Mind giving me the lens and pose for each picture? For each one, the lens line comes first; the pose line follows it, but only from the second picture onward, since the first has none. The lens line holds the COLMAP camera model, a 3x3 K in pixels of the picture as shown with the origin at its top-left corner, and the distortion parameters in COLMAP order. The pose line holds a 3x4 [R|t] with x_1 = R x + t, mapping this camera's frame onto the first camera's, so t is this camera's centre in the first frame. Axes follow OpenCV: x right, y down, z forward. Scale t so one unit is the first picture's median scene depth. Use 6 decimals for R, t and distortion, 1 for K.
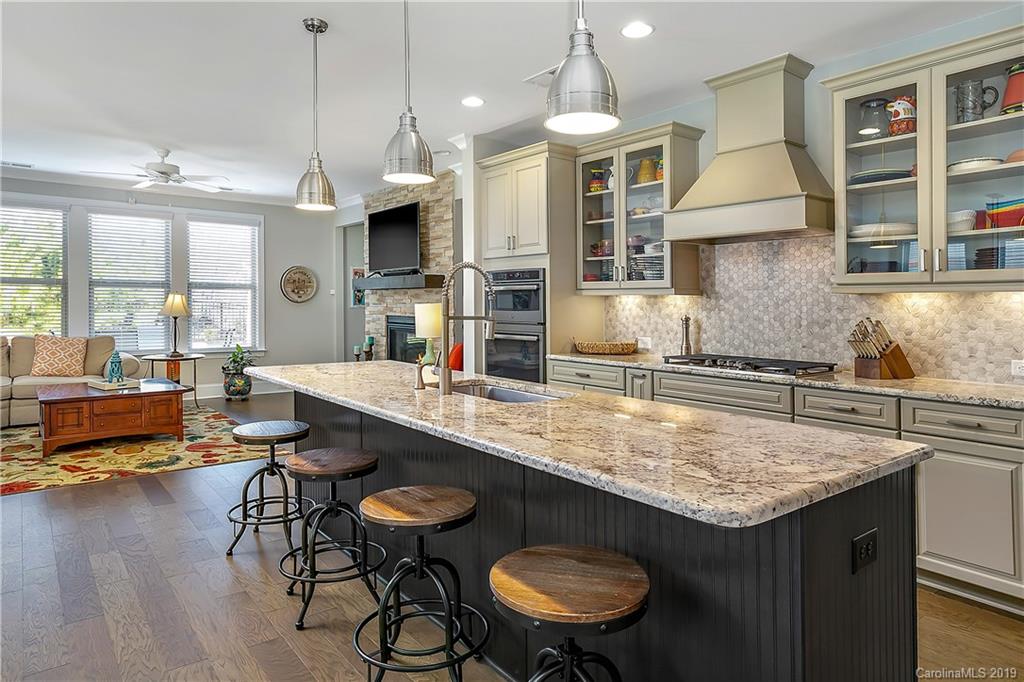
lens RADIAL K [[628.3, 0, 506.0], [0, 628.3, 318.4], [0, 0, 1]] dist [0.030260, 0.002443]
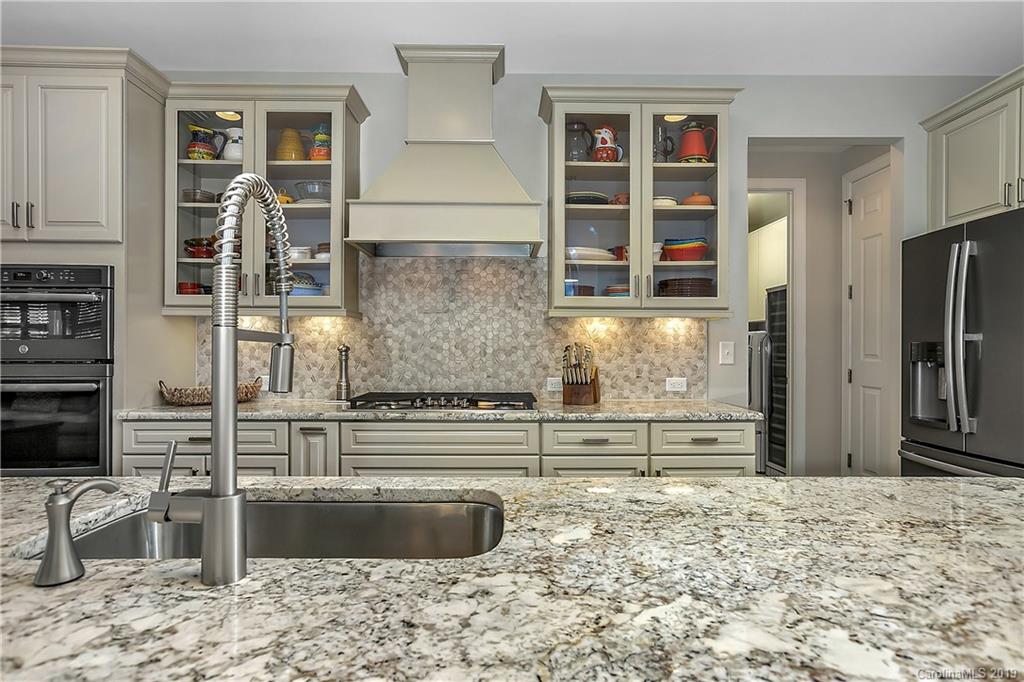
lens RADIAL K [[563.0, 0, 508.5], [0, 563.0, 337.2], [0, 0, 1]] dist [-0.005460, 0.002479]
pose [[0.617000, 0.004723, 0.786949, -0.155437], [0.019620, 0.999579, -0.021383, 0.006009], [-0.786719, 0.028633, 0.616647, 0.485215]]
